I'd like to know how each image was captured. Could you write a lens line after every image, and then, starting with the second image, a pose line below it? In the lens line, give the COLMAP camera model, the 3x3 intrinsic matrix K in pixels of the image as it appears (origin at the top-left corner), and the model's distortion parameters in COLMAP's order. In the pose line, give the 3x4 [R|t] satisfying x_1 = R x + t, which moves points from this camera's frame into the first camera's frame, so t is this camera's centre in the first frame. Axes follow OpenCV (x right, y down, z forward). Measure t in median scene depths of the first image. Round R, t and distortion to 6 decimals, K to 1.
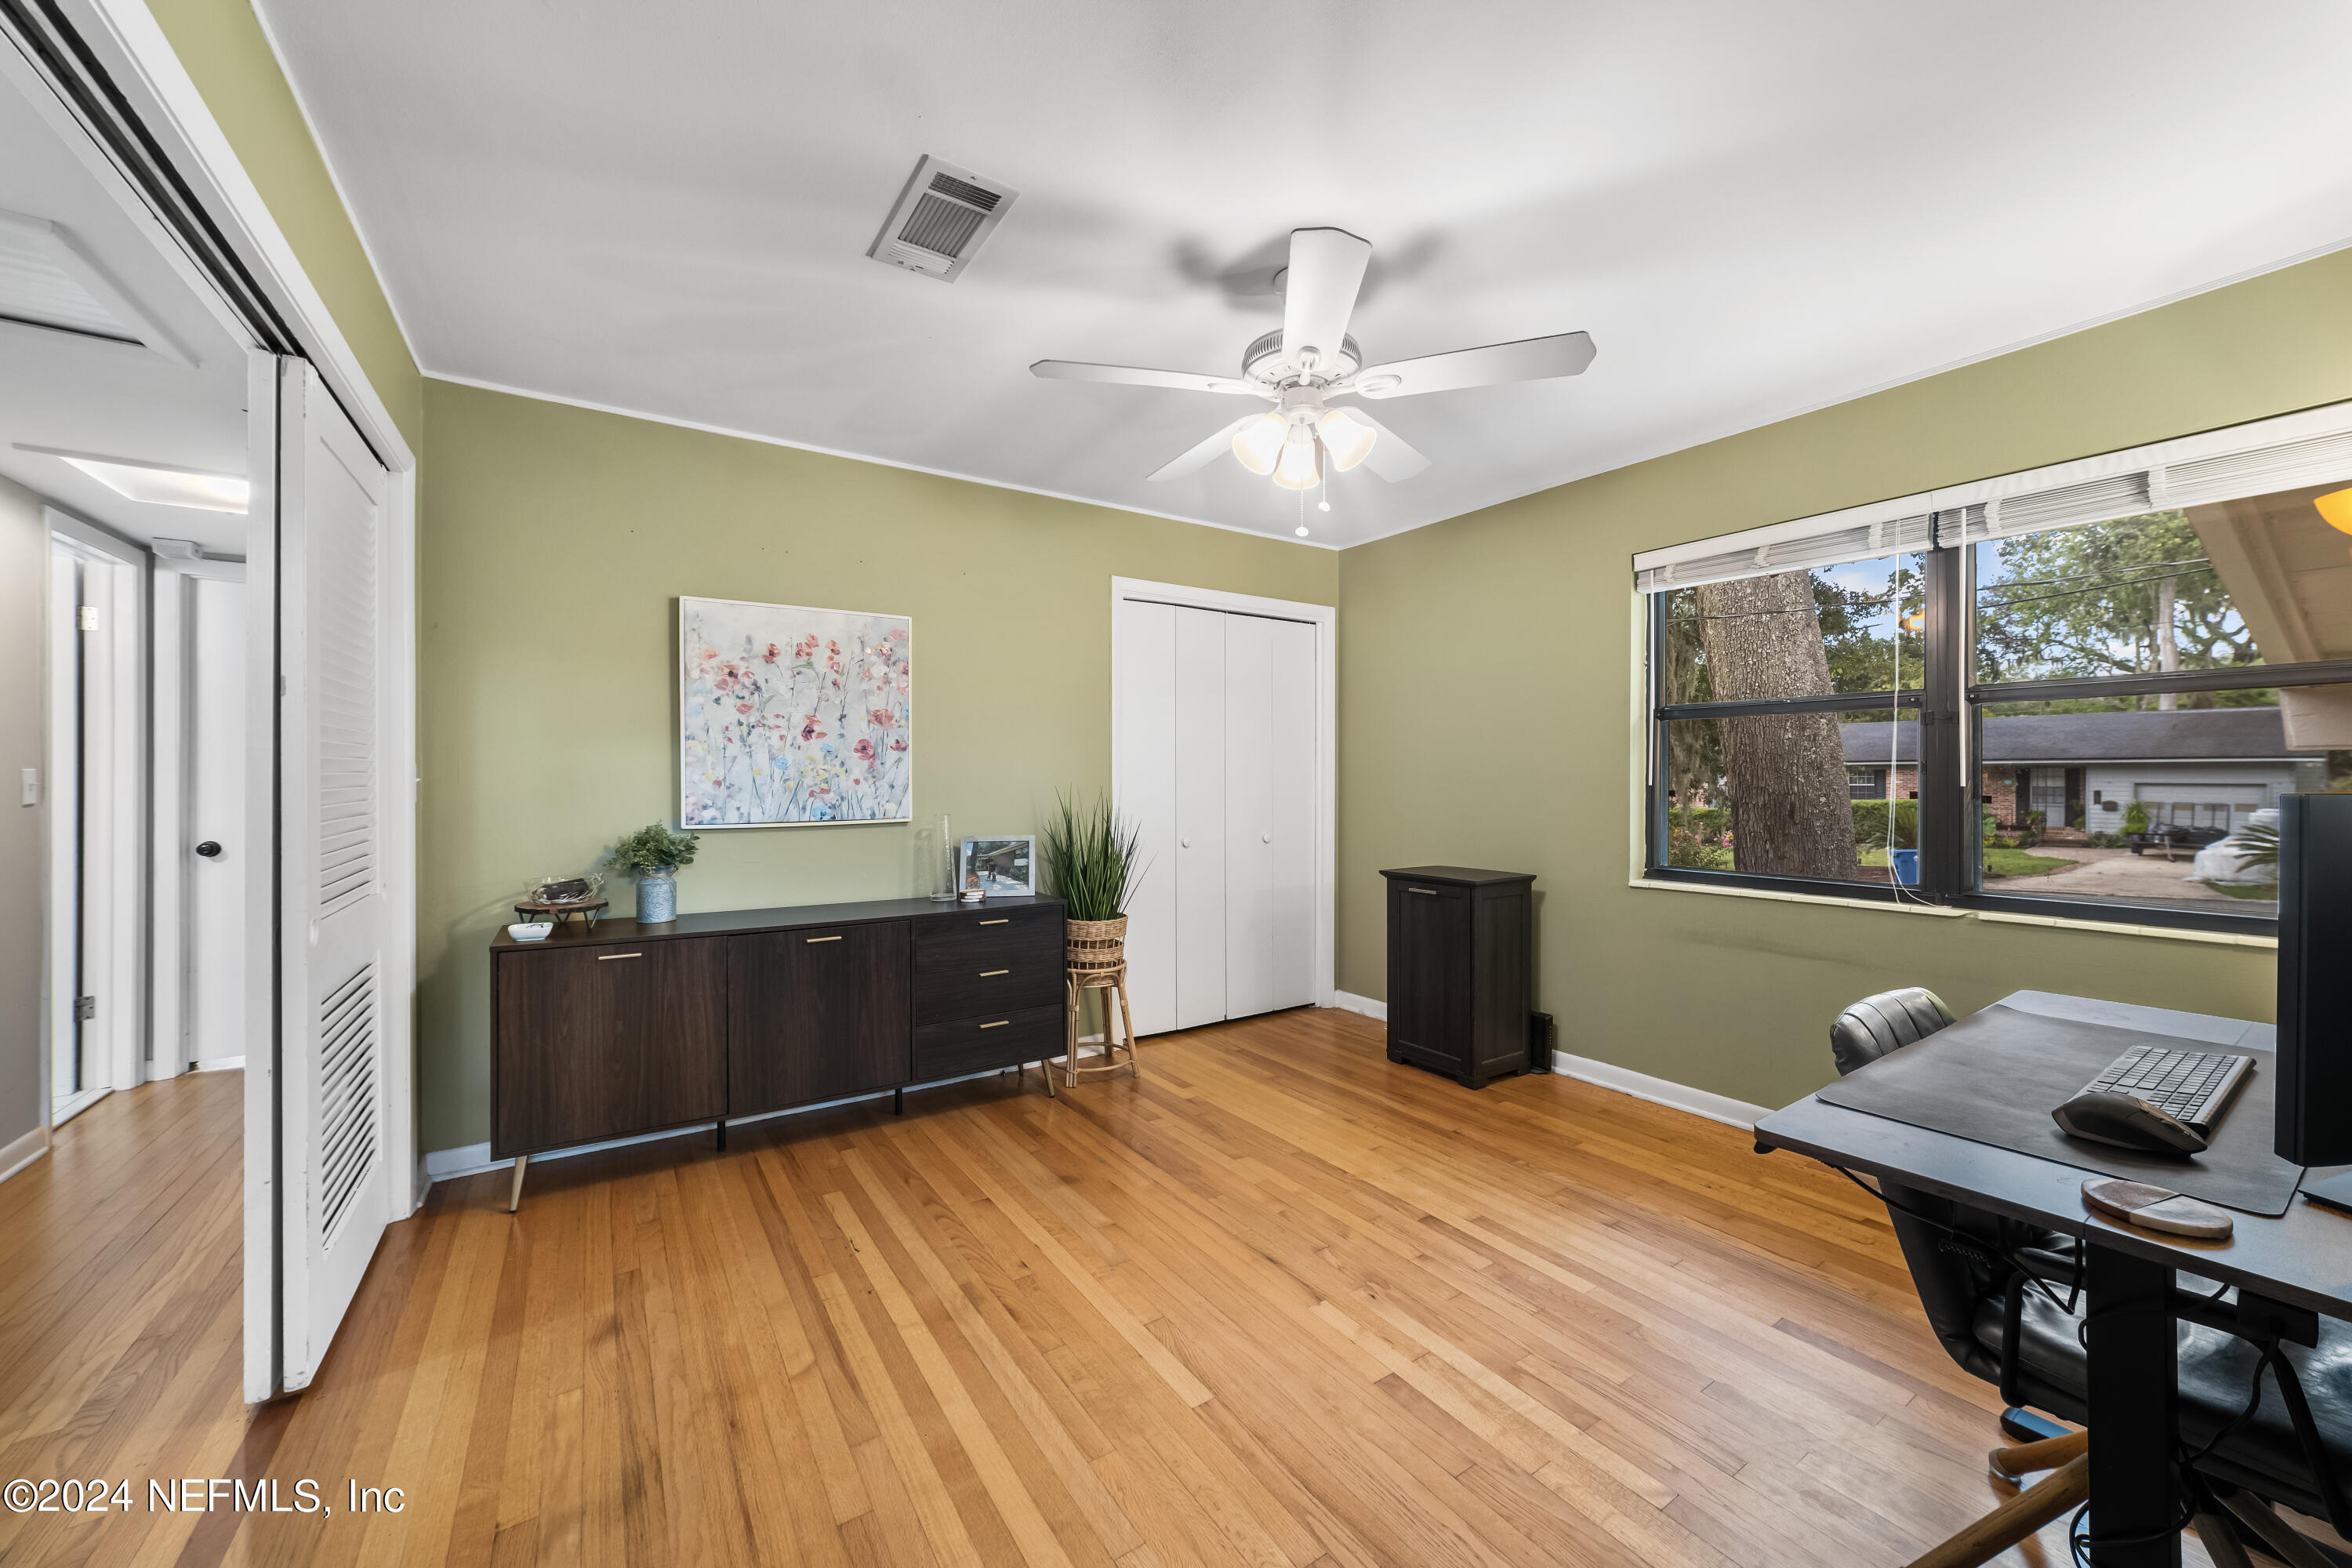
lens RADIAL K [[925.0, 0, 1043.0], [0, 925.0, 782.7], [0, 0, 1]] dist [-0.011340, 0.002822]
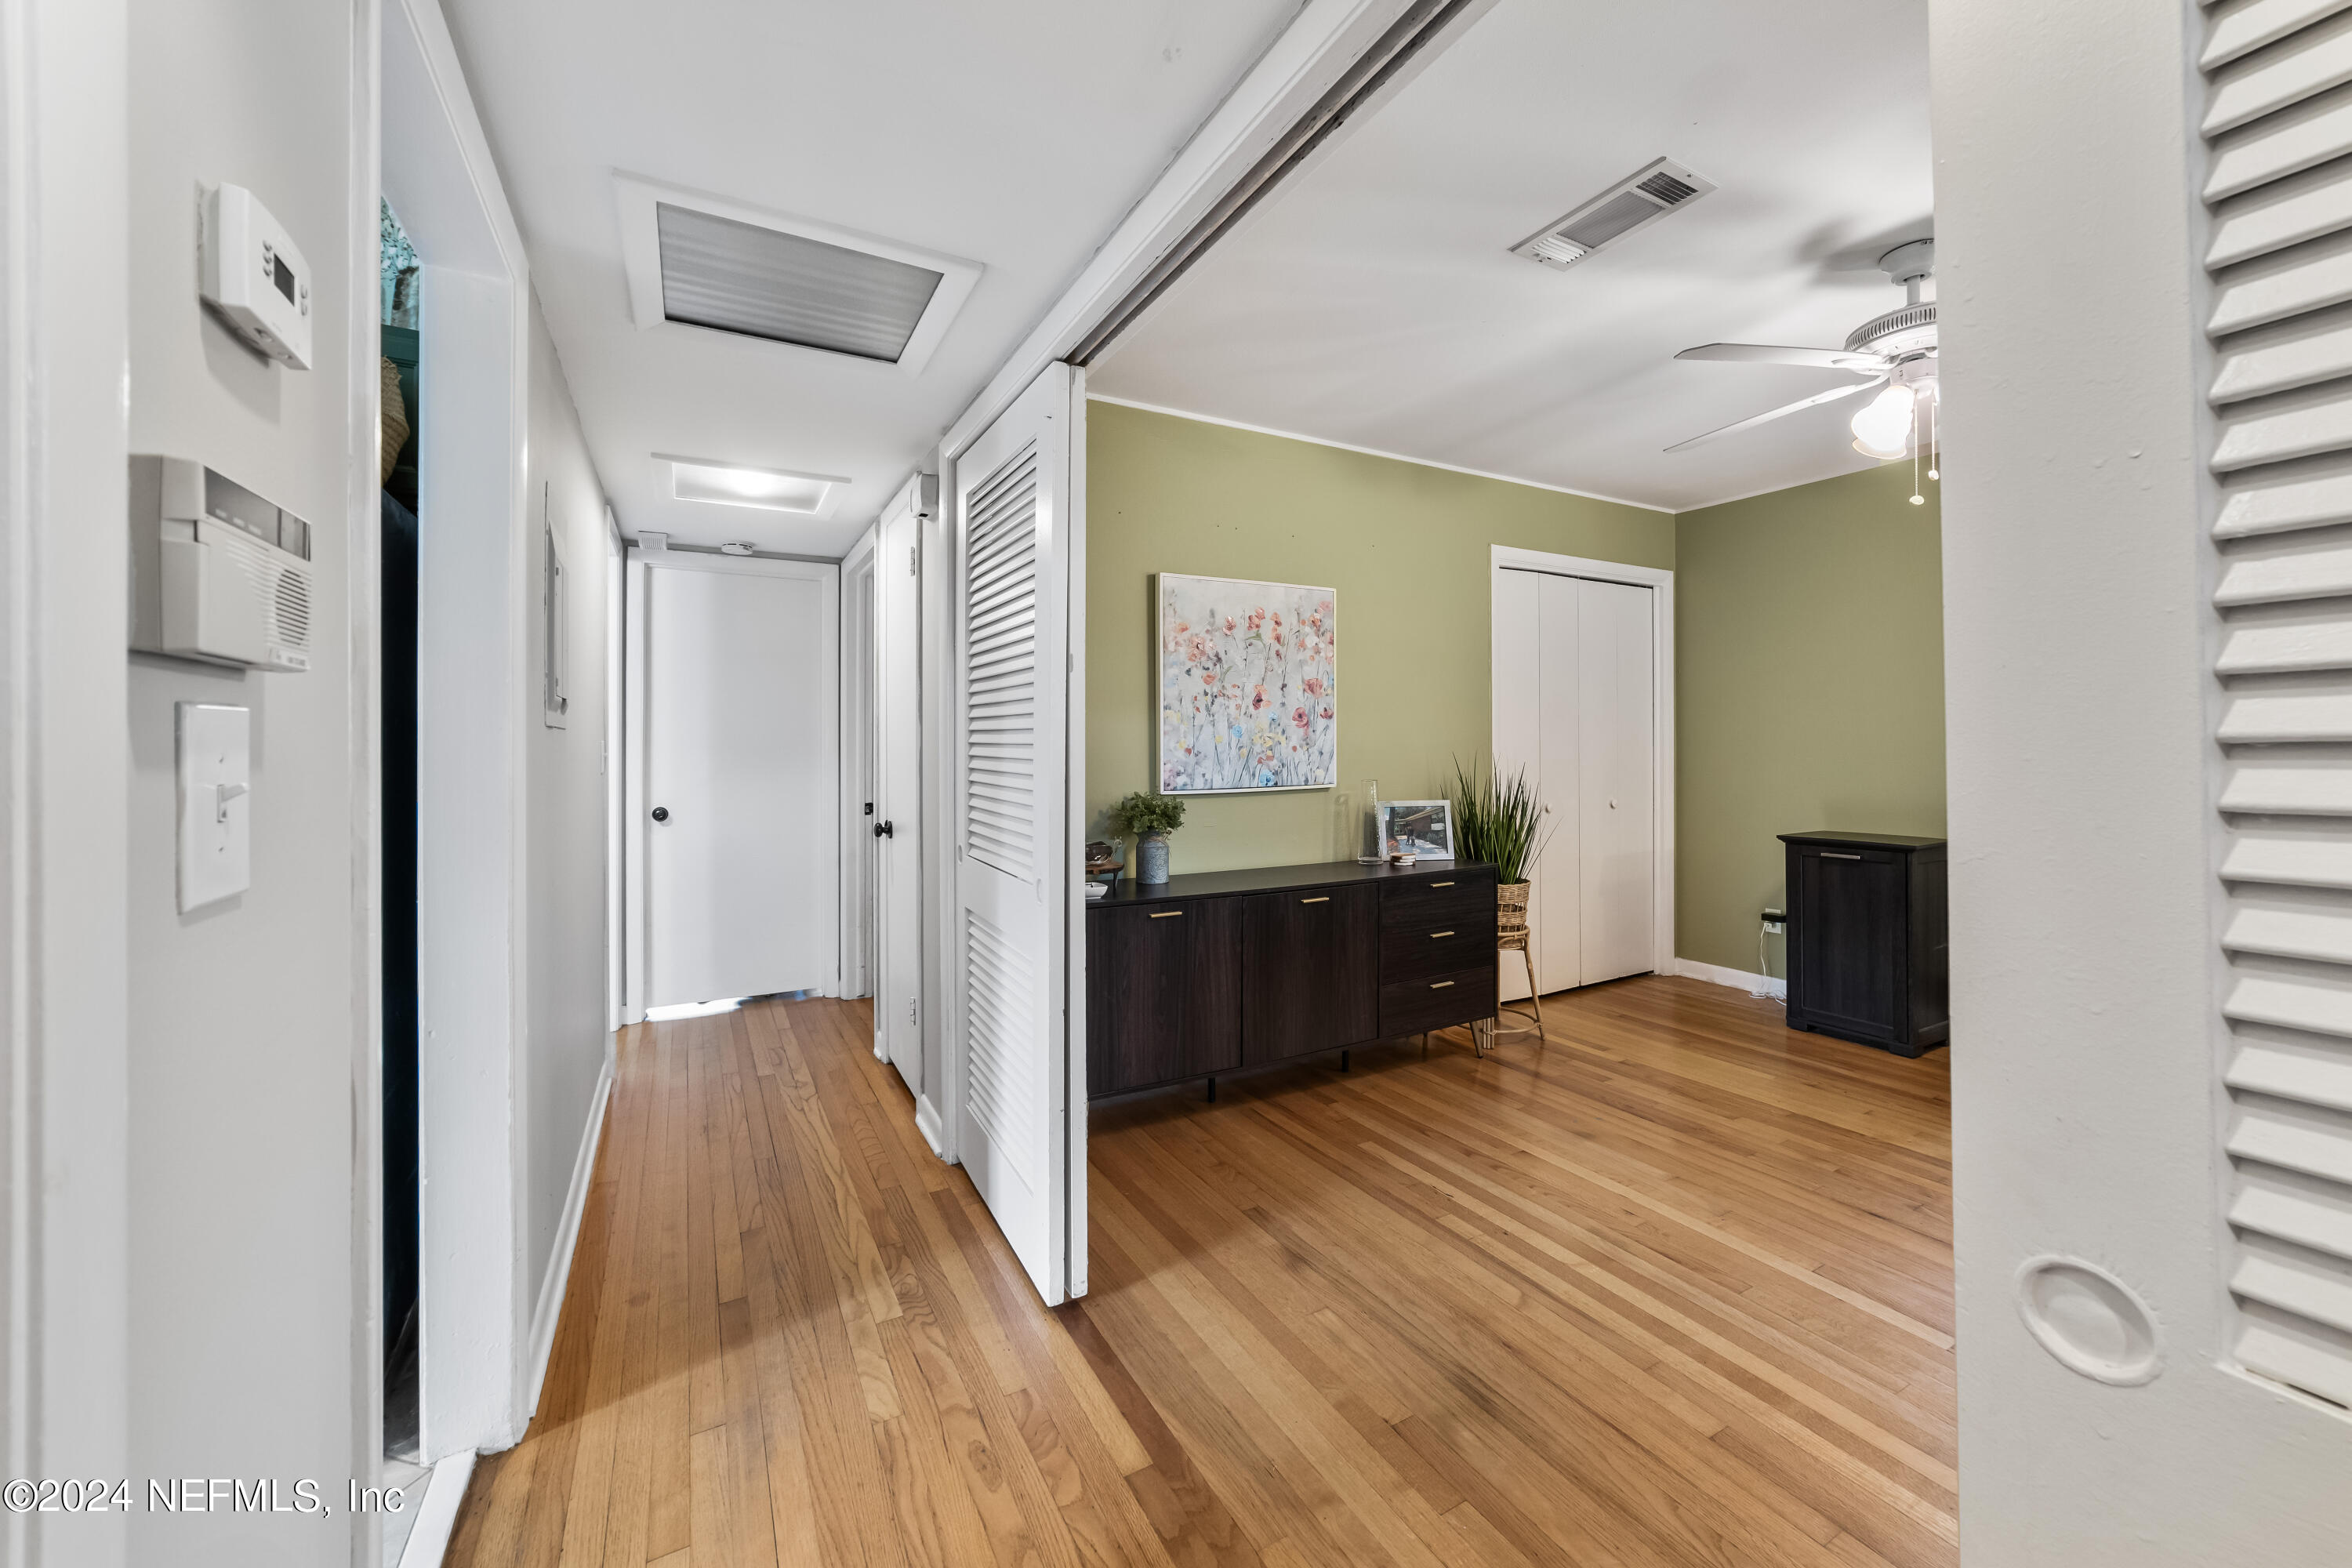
lens RADIAL K [[925.0, 0, 1061.2], [0, 925.0, 748.9], [0, 0, 1]] dist [-0.011340, 0.002822]
pose [[0.996832, -0.005161, -0.079363, -0.394565], [0.004895, 0.999982, -0.003550, 0.001358], [0.079380, 0.003150, 0.996839, -0.056398]]
